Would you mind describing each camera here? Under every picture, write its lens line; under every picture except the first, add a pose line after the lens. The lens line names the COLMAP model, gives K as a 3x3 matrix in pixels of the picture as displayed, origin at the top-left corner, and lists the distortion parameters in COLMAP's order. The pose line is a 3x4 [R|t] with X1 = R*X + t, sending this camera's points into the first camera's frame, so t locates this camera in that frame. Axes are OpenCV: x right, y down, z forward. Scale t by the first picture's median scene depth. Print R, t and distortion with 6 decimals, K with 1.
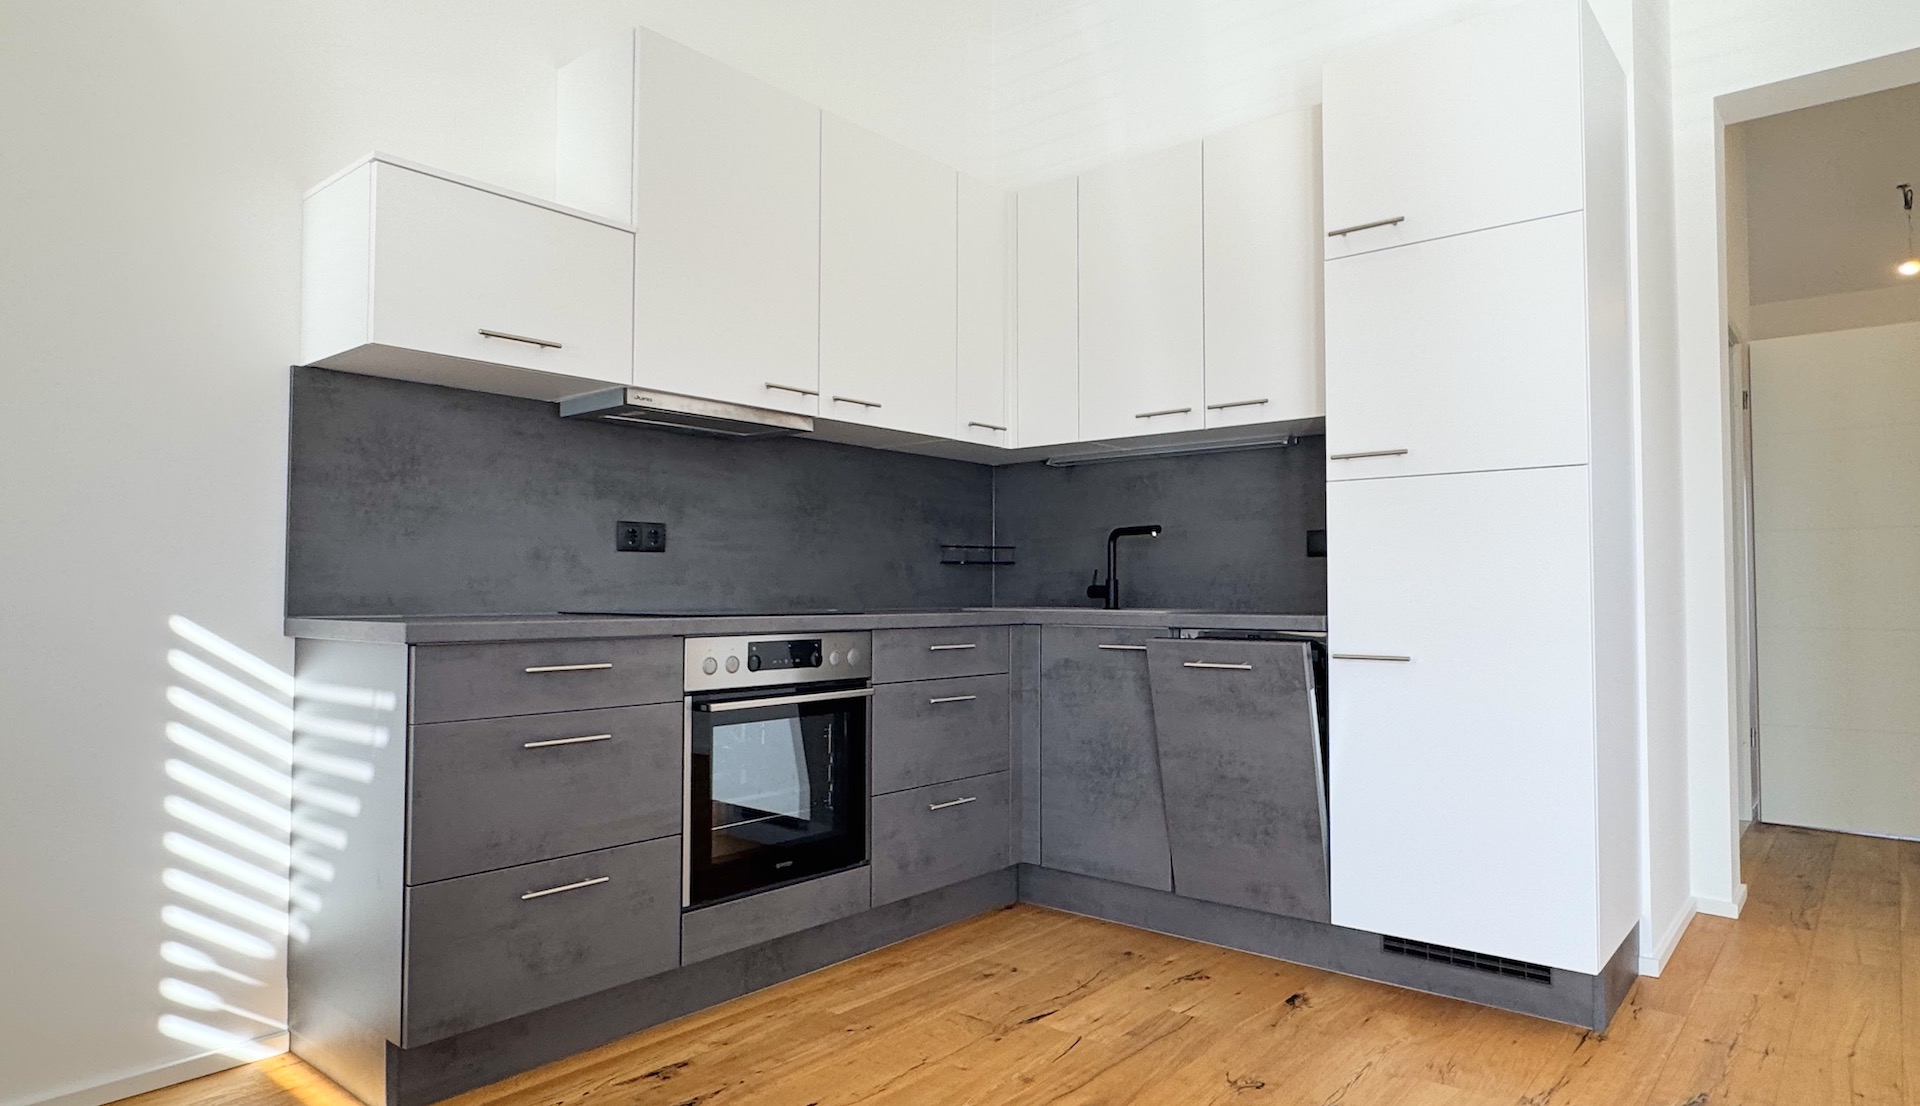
lens RADIAL K [[1098.0, 0, 959.9], [0, 1098.0, 542.1], [0, 0, 1]] dist [0.004116, -0.002959]
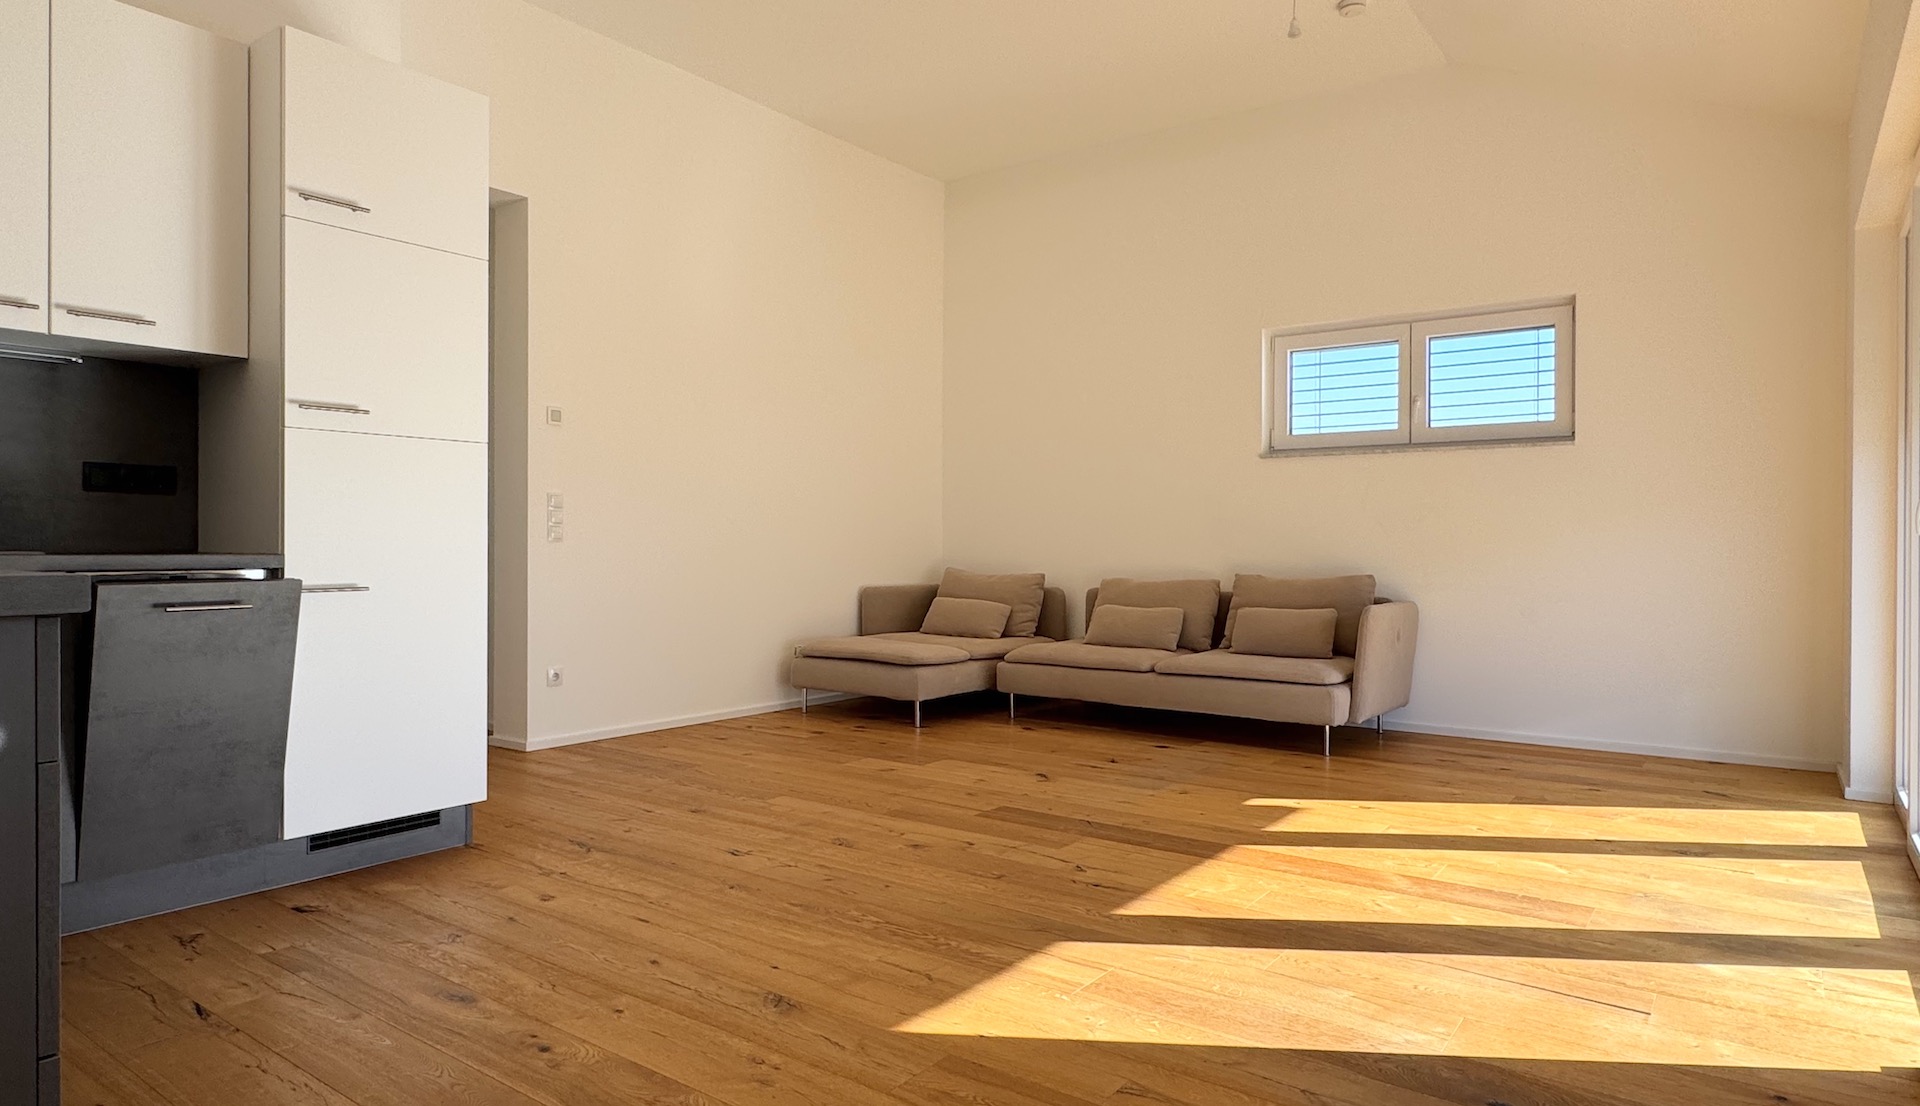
lens RADIAL K [[1098.0, 0, 965.3], [0, 1098.0, 561.1], [0, 0, 1]] dist [0.004116, -0.002959]
pose [[-0.074187, -0.016786, 0.997103, -0.839663], [-0.057909, 0.998244, 0.012496, 0.027959], [-0.995562, -0.056814, -0.075029, 0.477072]]
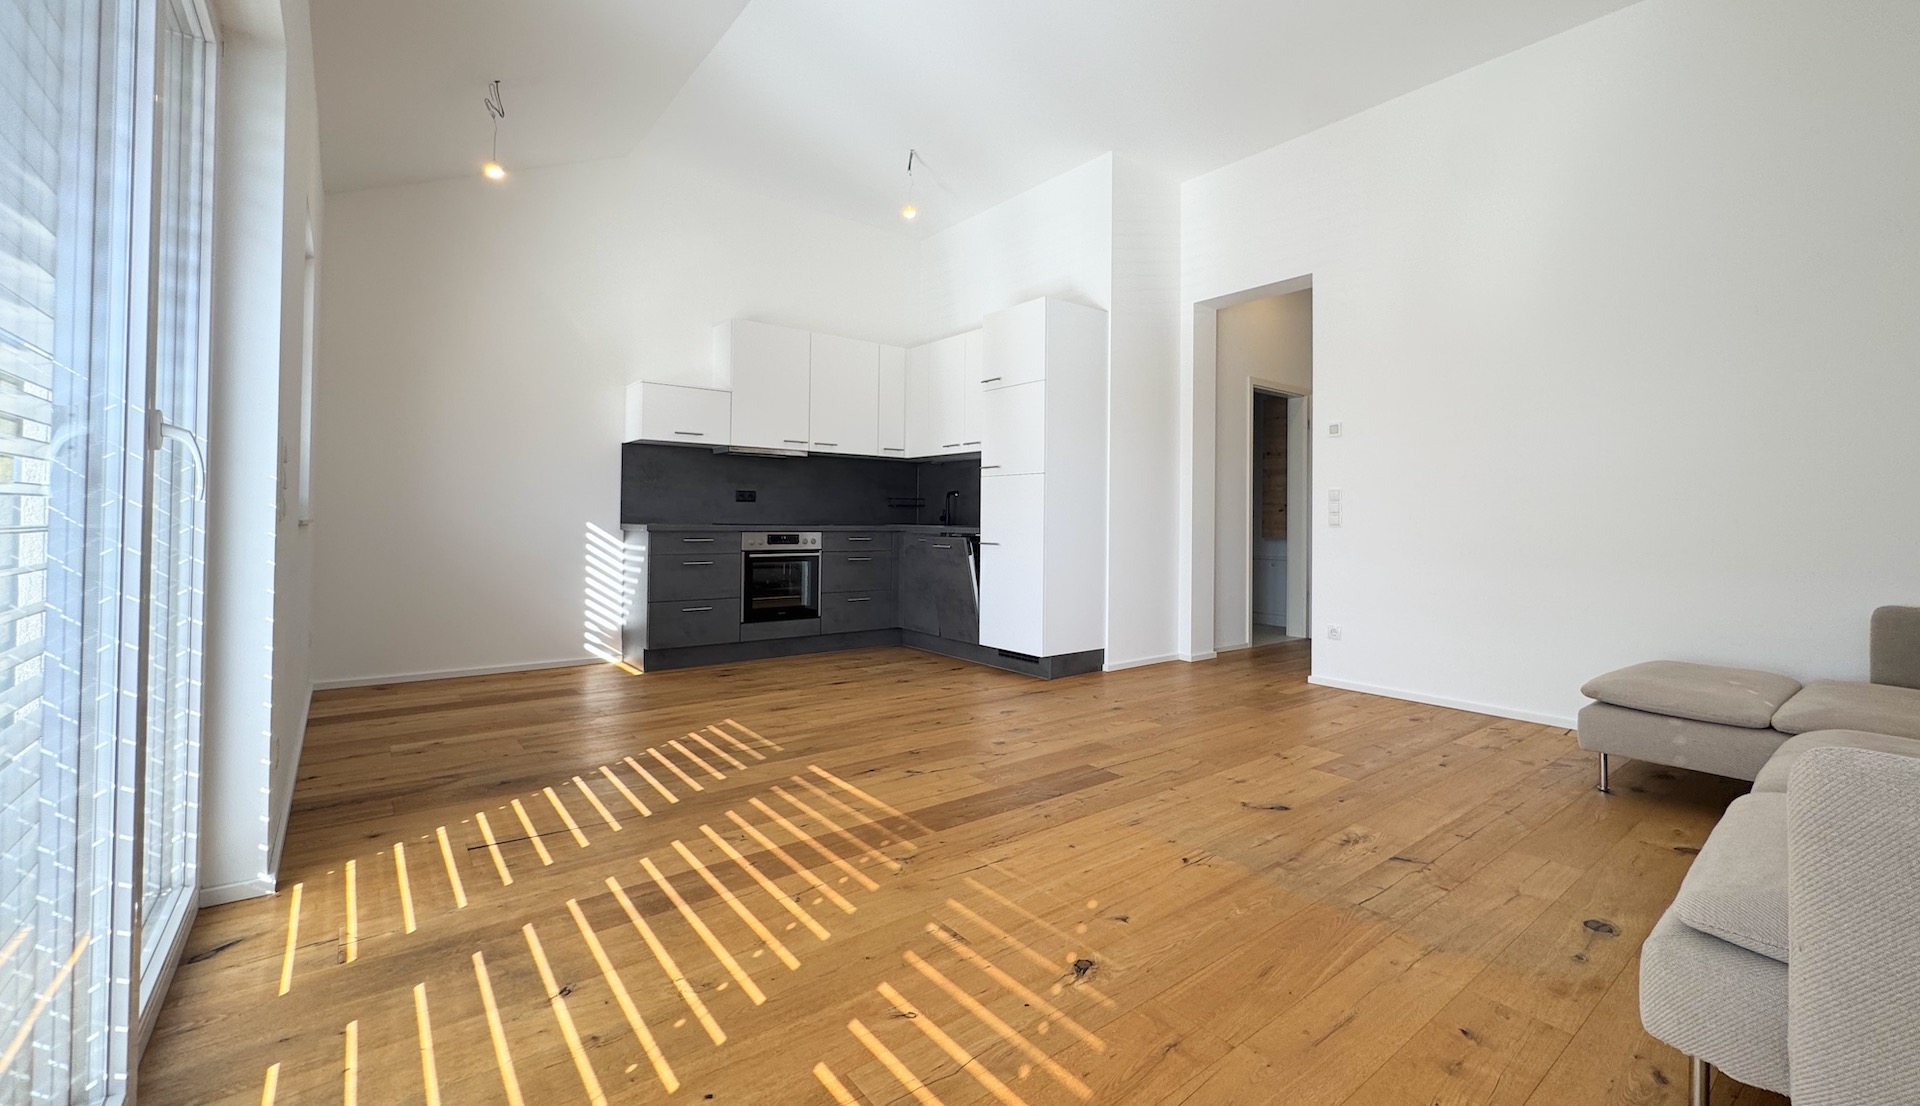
lens RADIAL K [[777.1, 0, 974.8], [0, 777.1, 499.5], [0, 0, 1]] dist [0.002439, 0.000083]
pose [[0.980859, 0.005041, -0.194653, 0.754259], [-0.001467, 0.999828, 0.018498, -0.039129], [0.194713, -0.017859, 0.980698, -0.909349]]
